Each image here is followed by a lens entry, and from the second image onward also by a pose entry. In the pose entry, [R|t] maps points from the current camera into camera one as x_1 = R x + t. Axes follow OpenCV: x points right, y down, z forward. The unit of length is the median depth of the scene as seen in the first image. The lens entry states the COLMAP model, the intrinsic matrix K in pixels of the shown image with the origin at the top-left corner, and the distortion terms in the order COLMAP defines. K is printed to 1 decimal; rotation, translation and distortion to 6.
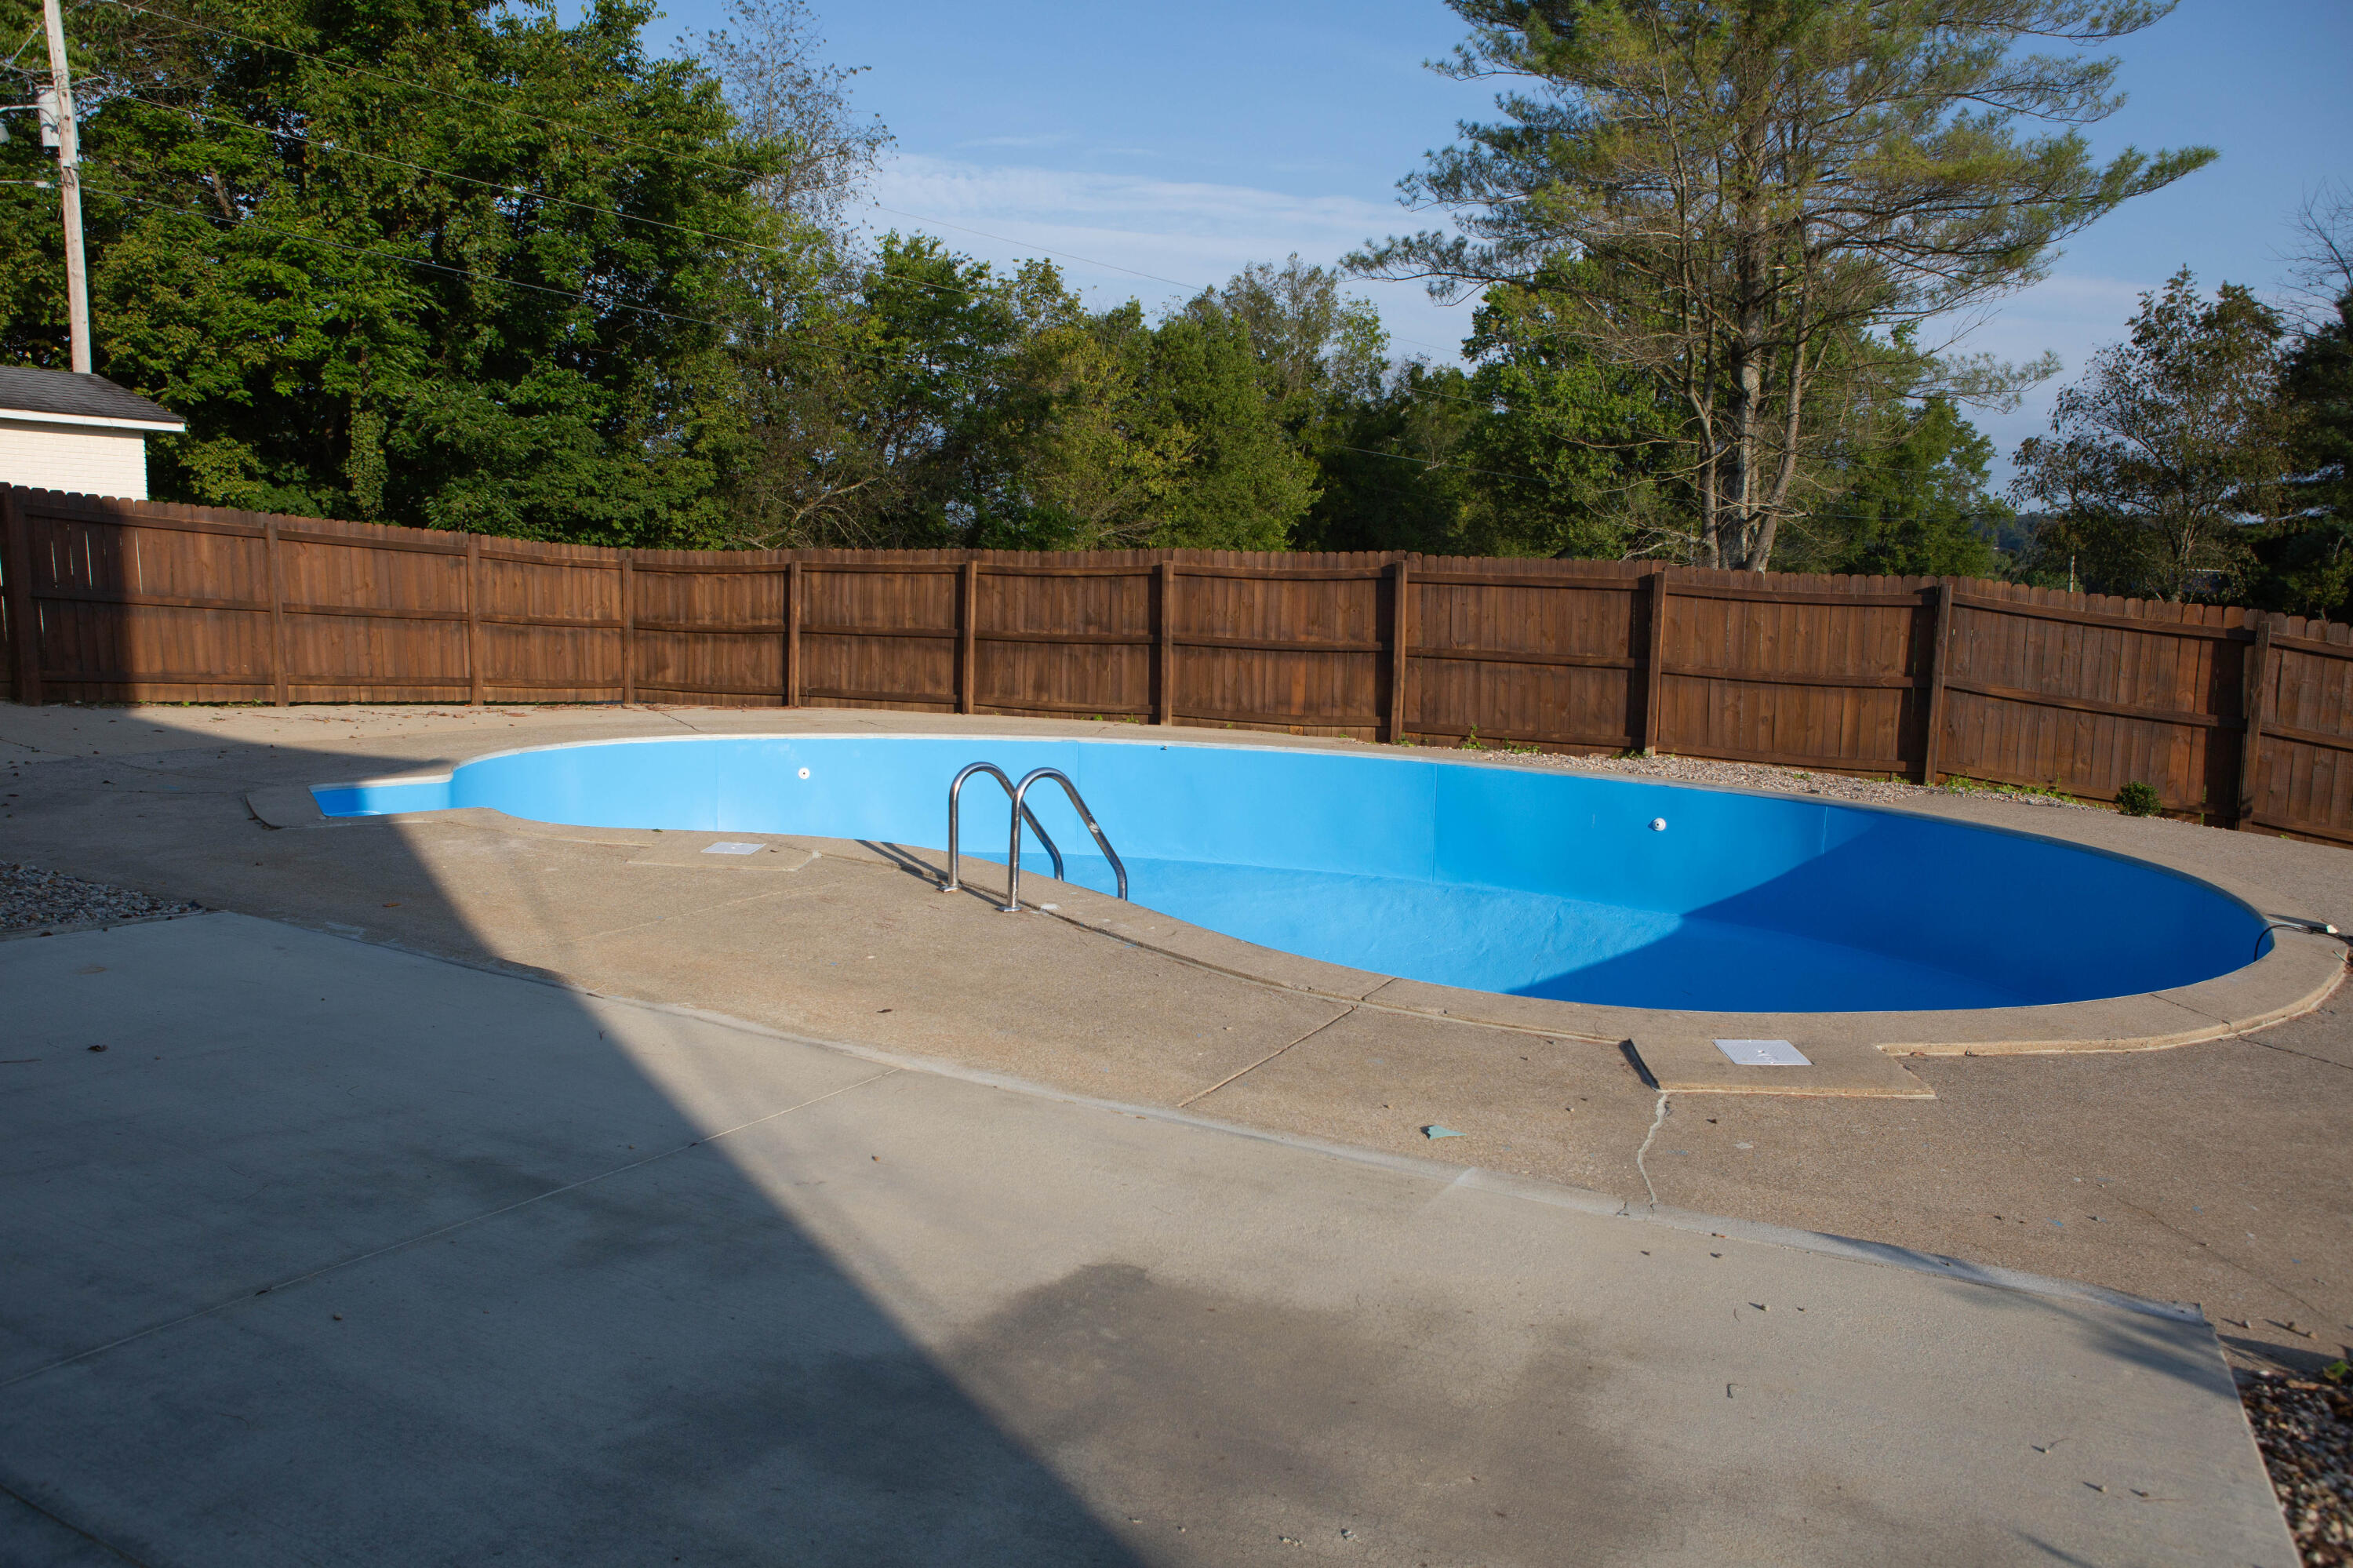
lens RADIAL K [[1592.1, 0, 1176.5], [0, 1592.1, 784.0], [0, 0, 1]] dist [-0.129456, 0.086745]
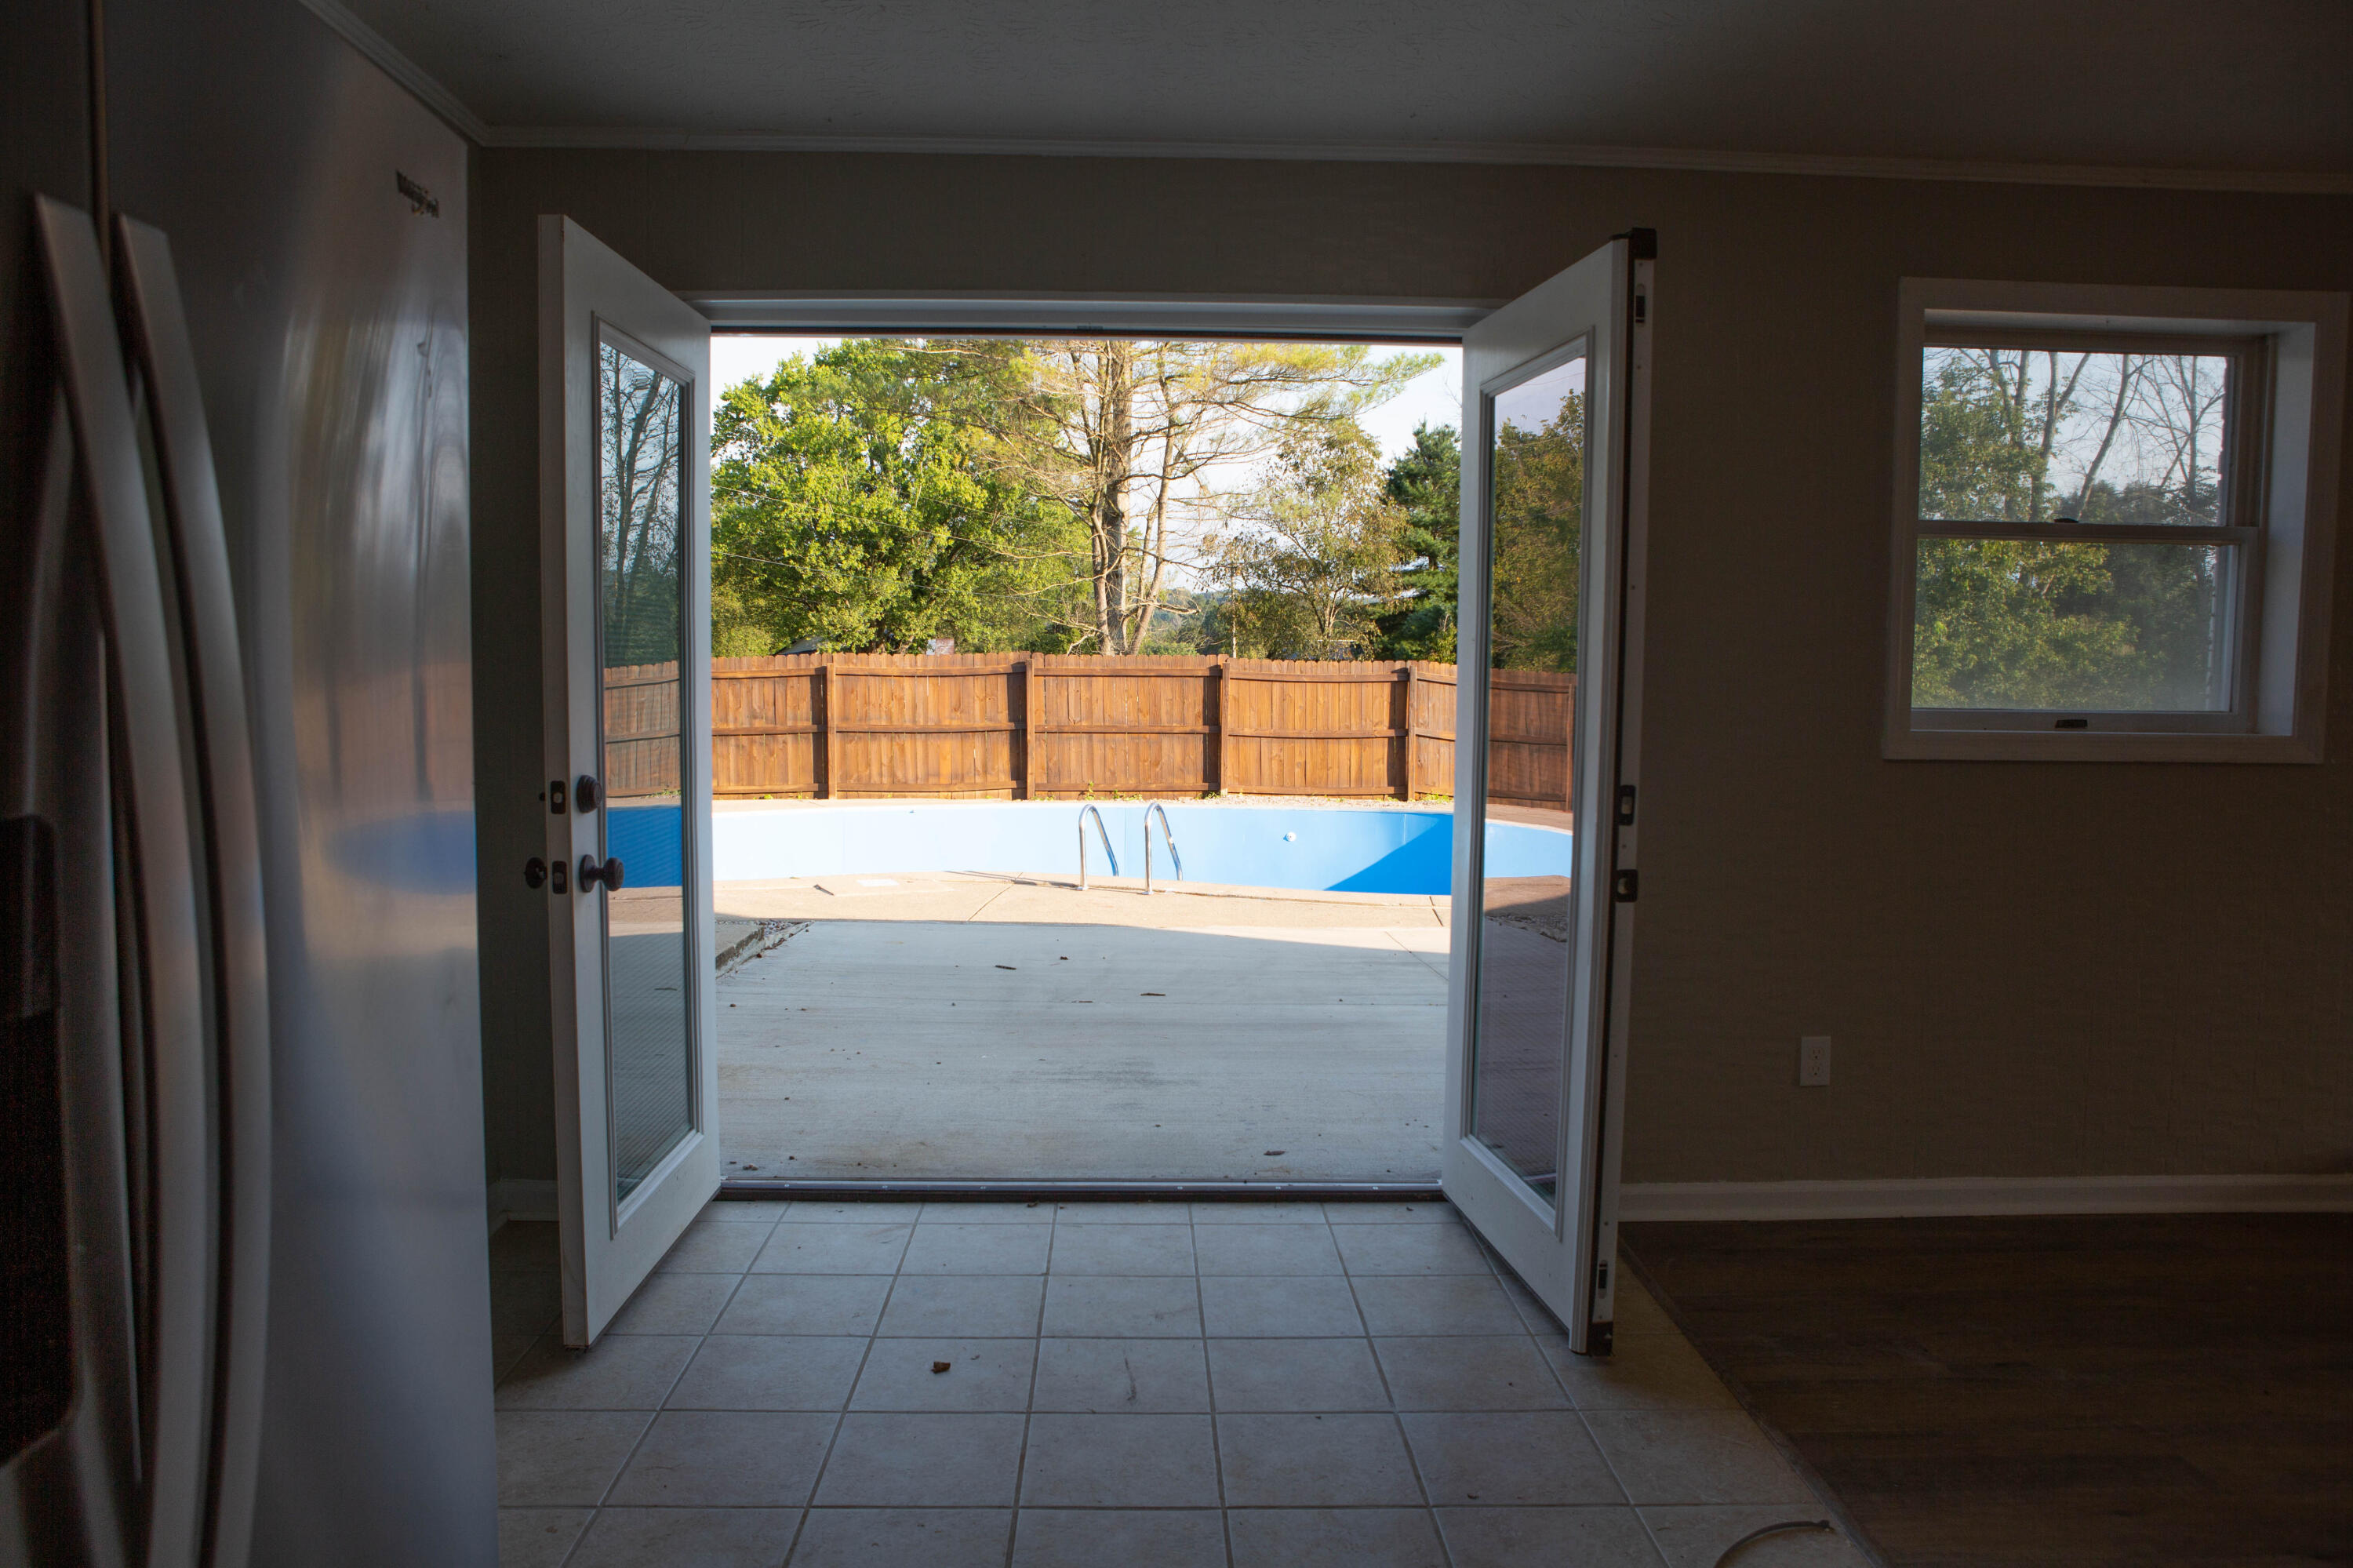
lens RADIAL K [[1592.1, 0, 1176.5], [0, 1592.1, 784.0], [0, 0, 1]] dist [-0.129456, 0.086745]
pose [[0.863786, -0.057423, 0.500577, -0.376404], [0.082987, 0.996131, -0.028931, 0.007737], [-0.496979, 0.066532, 0.865209, -0.163576]]
